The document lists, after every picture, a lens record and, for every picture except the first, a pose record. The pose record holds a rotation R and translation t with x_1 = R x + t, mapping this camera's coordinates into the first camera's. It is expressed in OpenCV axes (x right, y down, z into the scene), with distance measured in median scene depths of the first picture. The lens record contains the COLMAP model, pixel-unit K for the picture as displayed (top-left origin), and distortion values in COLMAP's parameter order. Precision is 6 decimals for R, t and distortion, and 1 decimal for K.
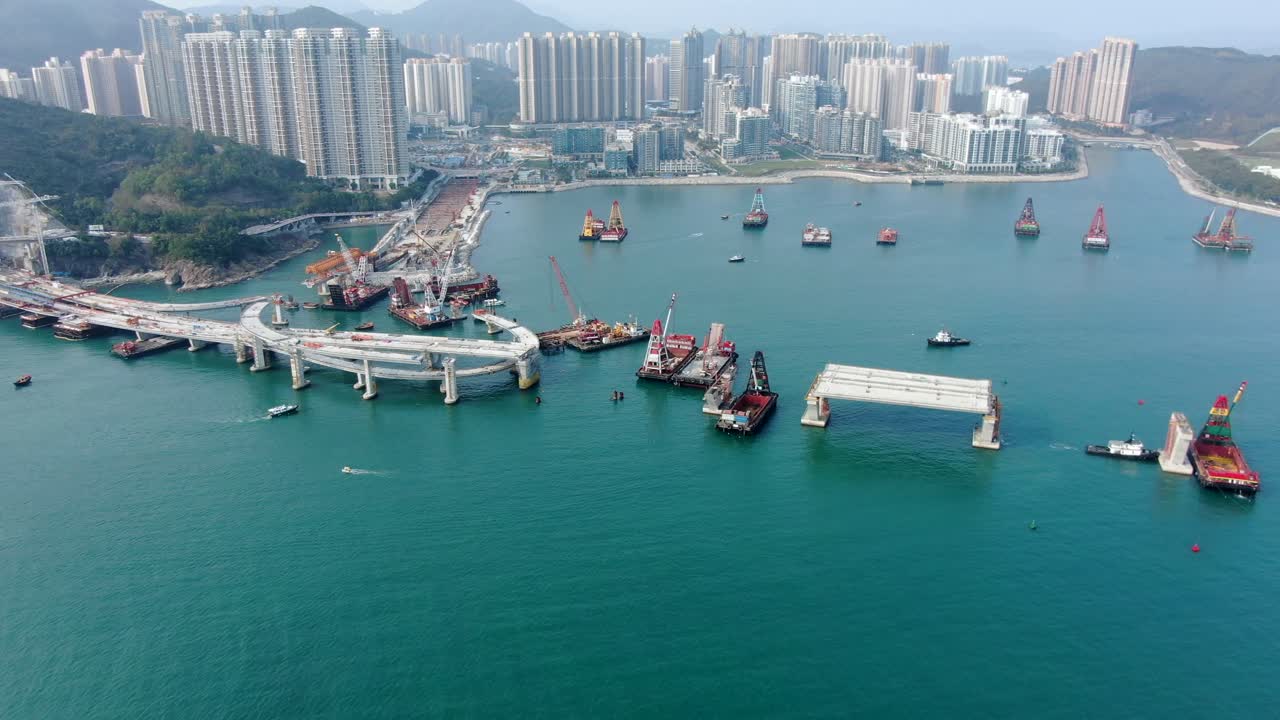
lens RADIAL K [[955.0, 0, 640.0], [0, 955.0, 360.0], [0, 0, 1]] dist [-0.027284, 0.015196]
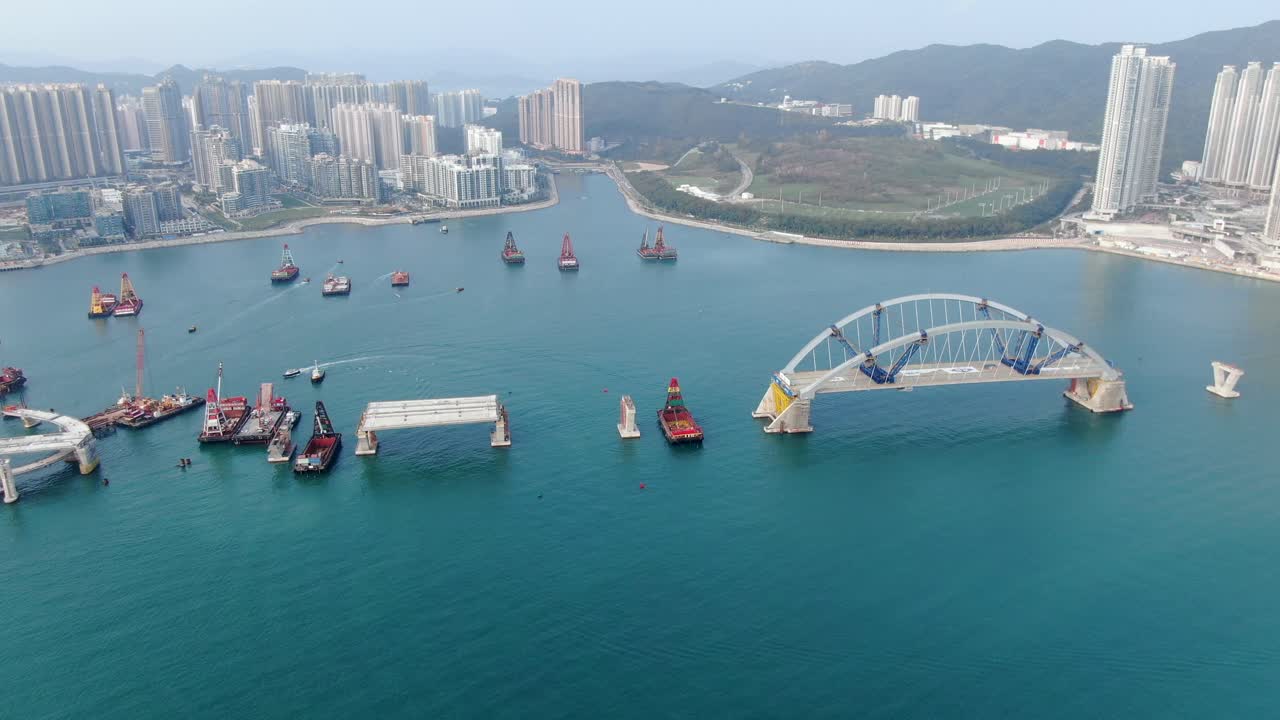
lens RADIAL K [[955.0, 0, 640.0], [0, 955.0, 360.0], [0, 0, 1]] dist [-0.027284, 0.015196]
pose [[0.872731, -0.150385, 0.464463, -0.022350], [0.159968, 0.986940, 0.018972, -0.006686], [-0.461250, 0.057741, 0.885390, -0.091978]]
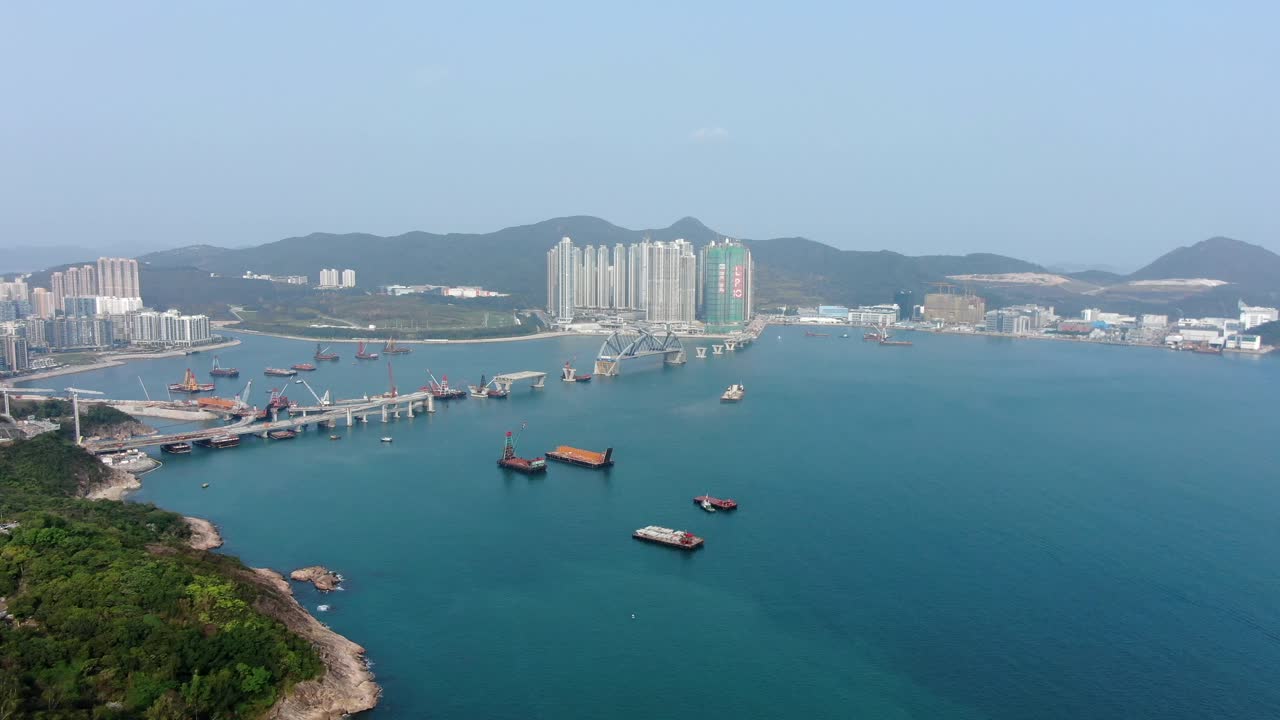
lens RADIAL K [[955.0, 0, 640.0], [0, 955.0, 360.0], [0, 0, 1]] dist [-0.027284, 0.015196]
pose [[0.260965, -0.115254, 0.958443, -0.970394], [0.305838, 0.951574, 0.031155, 0.000891], [-0.915620, 0.284998, 0.283577, -0.110289]]
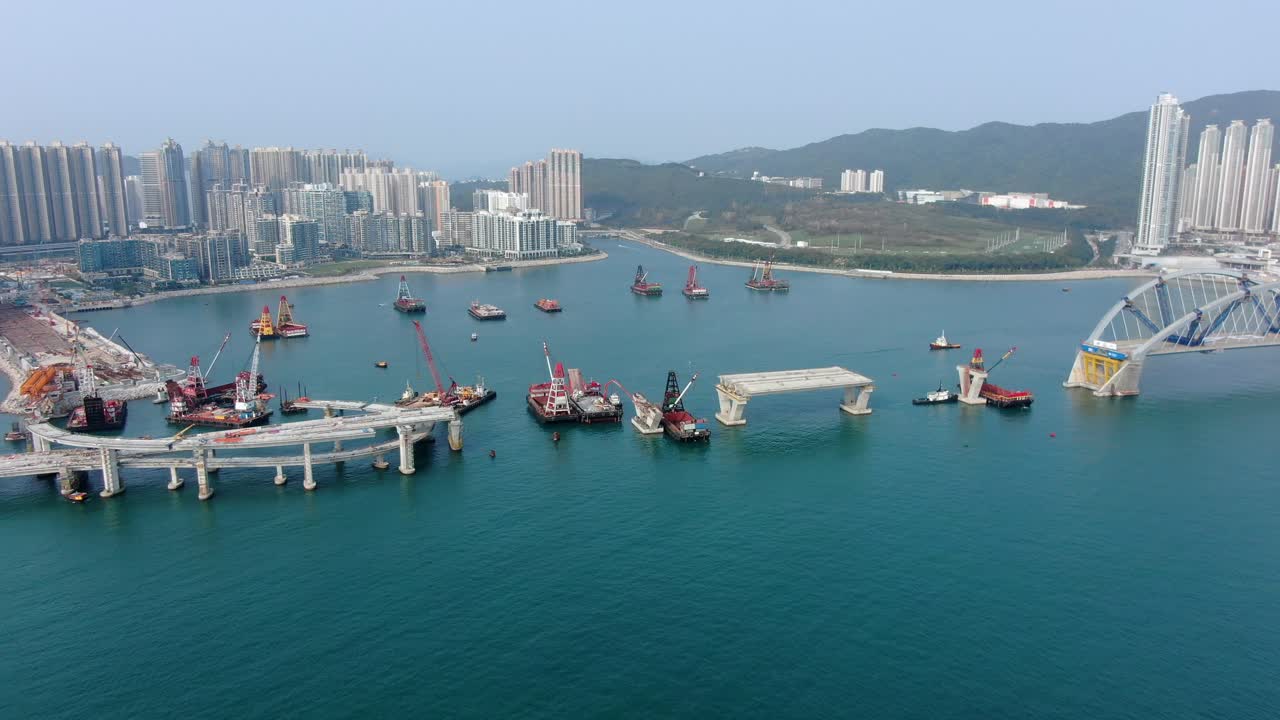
lens RADIAL K [[955.0, 0, 640.0], [0, 955.0, 360.0], [0, 0, 1]] dist [-0.027284, 0.015196]
pose [[0.802103, -0.123220, 0.584335, -0.210381], [0.196346, 0.978497, -0.063182, 0.015184], [-0.563985, 0.165410, 0.809049, 0.043283]]
